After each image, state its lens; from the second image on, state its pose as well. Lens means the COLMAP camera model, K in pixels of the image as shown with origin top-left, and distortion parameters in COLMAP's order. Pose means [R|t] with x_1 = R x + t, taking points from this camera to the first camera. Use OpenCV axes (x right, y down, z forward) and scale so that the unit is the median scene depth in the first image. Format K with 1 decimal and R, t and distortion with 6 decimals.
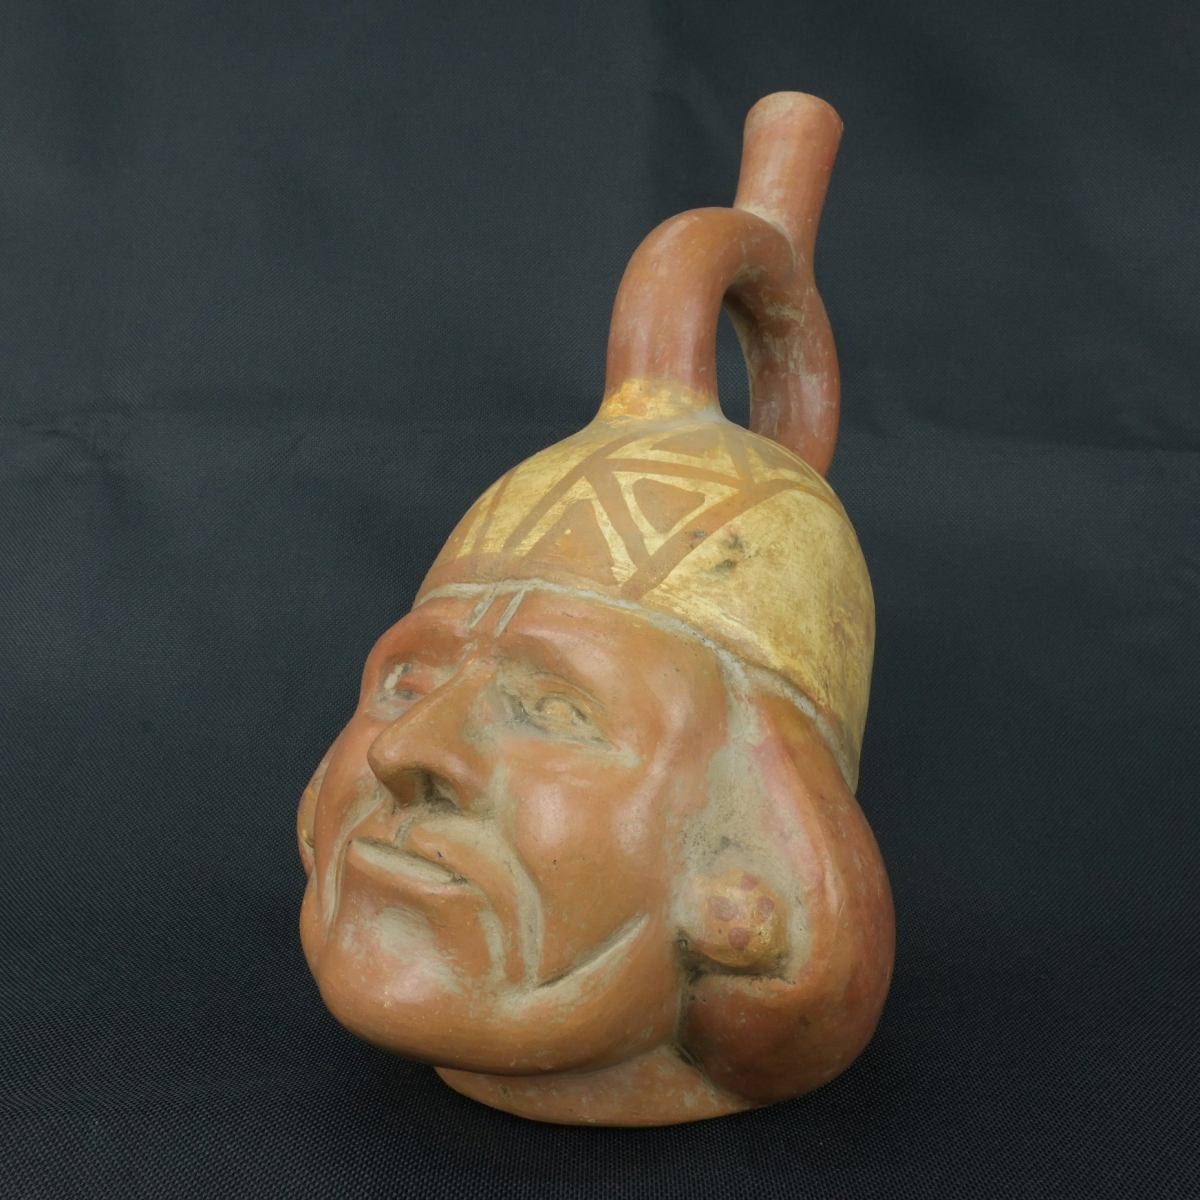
lens RADIAL K [[1229.8, 0, 600.3], [0, 1229.8, 594.6], [0, 0, 1]] dist [0.000415, 0.000000]
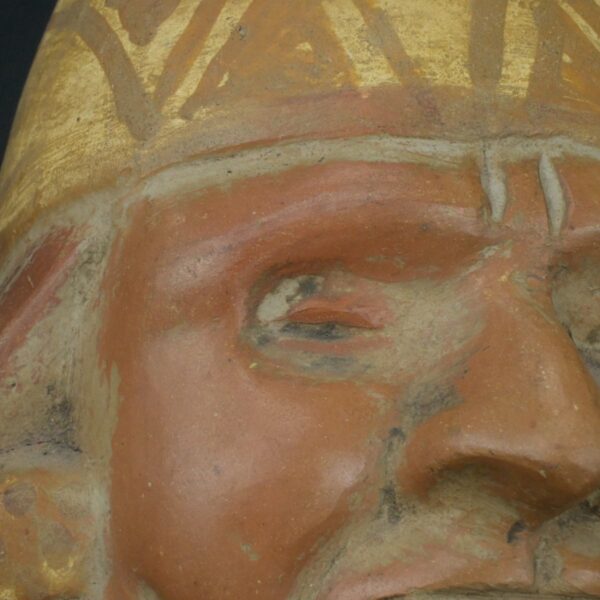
lens RADIAL K [[1952.4, 0, 299.8], [0, 1952.4, 301.0], [0, 0, 1]] dist [-0.009510, 0.000000]
pose [[0.582150, -0.125915, 0.803273, -0.991966], [-0.074478, 0.975525, 0.206892, -0.134466], [-0.809663, -0.180268, 0.558524, 0.545146]]
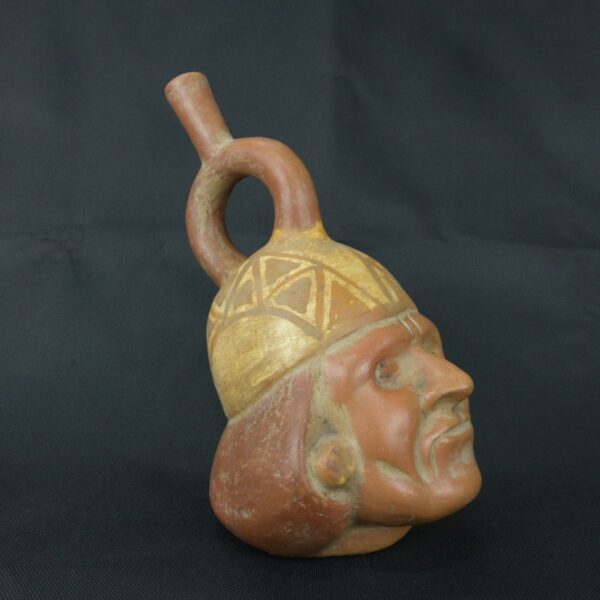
lens RADIAL K [[614.9, 0, 299.9], [0, 614.9, 299.4], [0, 0, 1]] dist [0.000415, 0.000000]
pose [[0.027154, -0.132838, 0.990766, -1.302667], [0.107464, 0.985775, 0.129224, -0.218726], [-0.993838, 0.102963, 0.041043, 1.200561]]
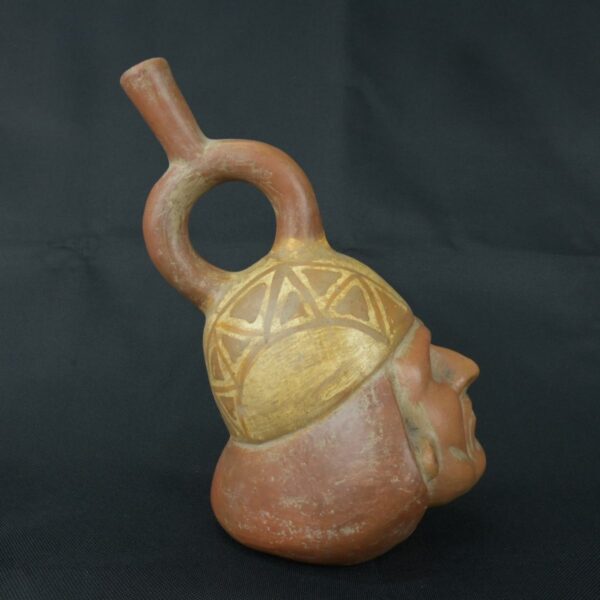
lens RADIAL K [[614.9, 0, 299.2], [0, 614.9, 301.1], [0, 0, 1]] dist [0.000415, 0.000000]
pose [[-0.559141, -0.112653, 0.821383, -1.051439], [0.079889, 0.978794, 0.188626, -0.313094], [-0.825215, 0.171088, -0.538284, 1.983009]]
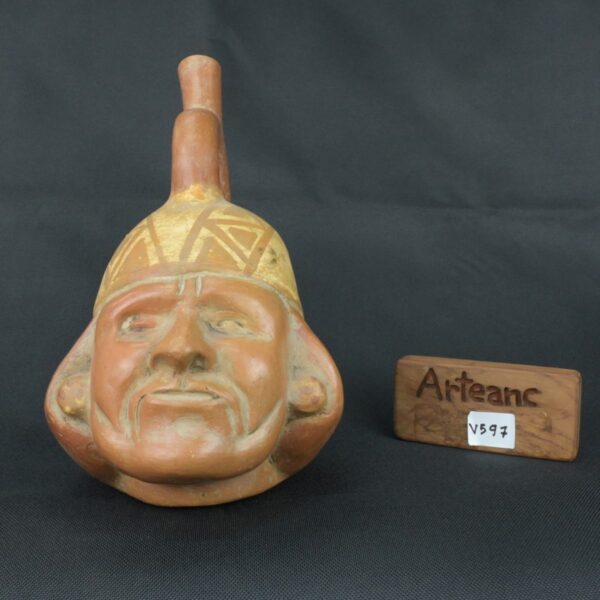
lens RADIAL K [[697.4, 0, 302.2], [0, 697.4, 296.7], [0, 0, 1]] dist [-0.017704, 0.000000]
pose [[0.792223, -0.083393, 0.604507, -0.731593], [0.080102, 0.996258, 0.032460, 0.007434], [-0.604952, 0.022707, 0.795938, -0.165397]]
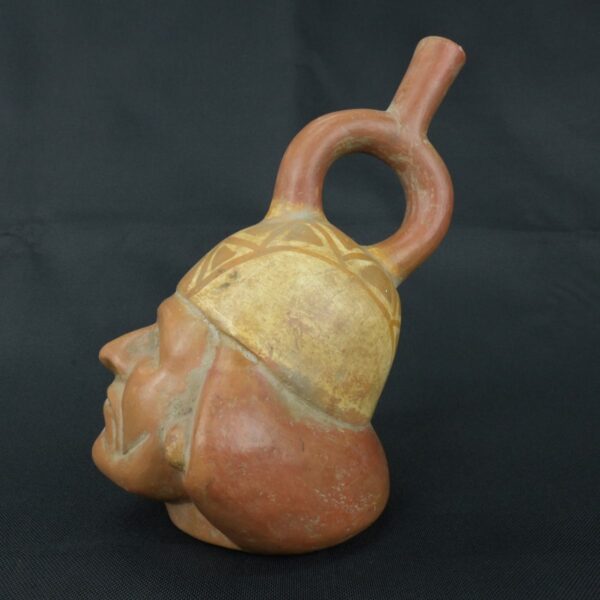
lens RADIAL K [[614.9, 0, 302.1], [0, 614.9, 300.7], [0, 0, 1]] dist [0.000415, 0.000000]
pose [[0.729768, 0.050330, -0.681840, 0.951580], [-0.068070, 0.997680, 0.000788, -0.007351], [0.680298, 0.045838, 0.731501, 0.318864]]
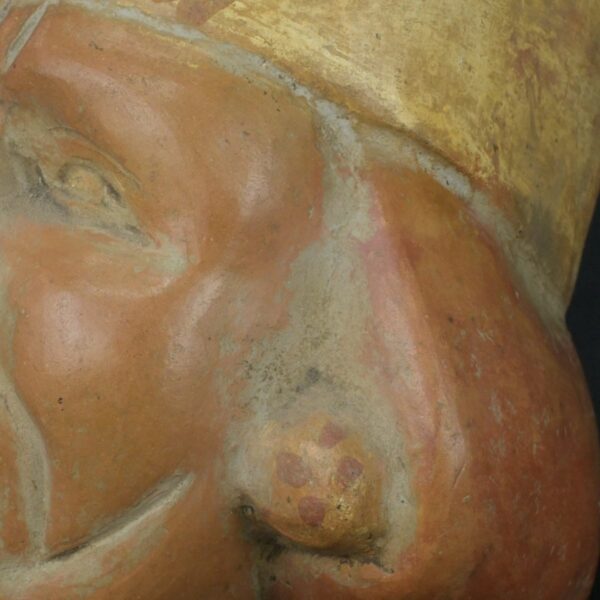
lens RADIAL K [[1952.4, 0, 301.7], [0, 1952.4, 300.5], [0, 0, 1]] dist [-0.009510, 0.000000]
pose [[0.994164, 0.031330, -0.103230, 0.203682], [-0.006355, 0.972246, 0.233875, -0.100972], [0.107692, -0.231854, 0.966771, -0.076307]]
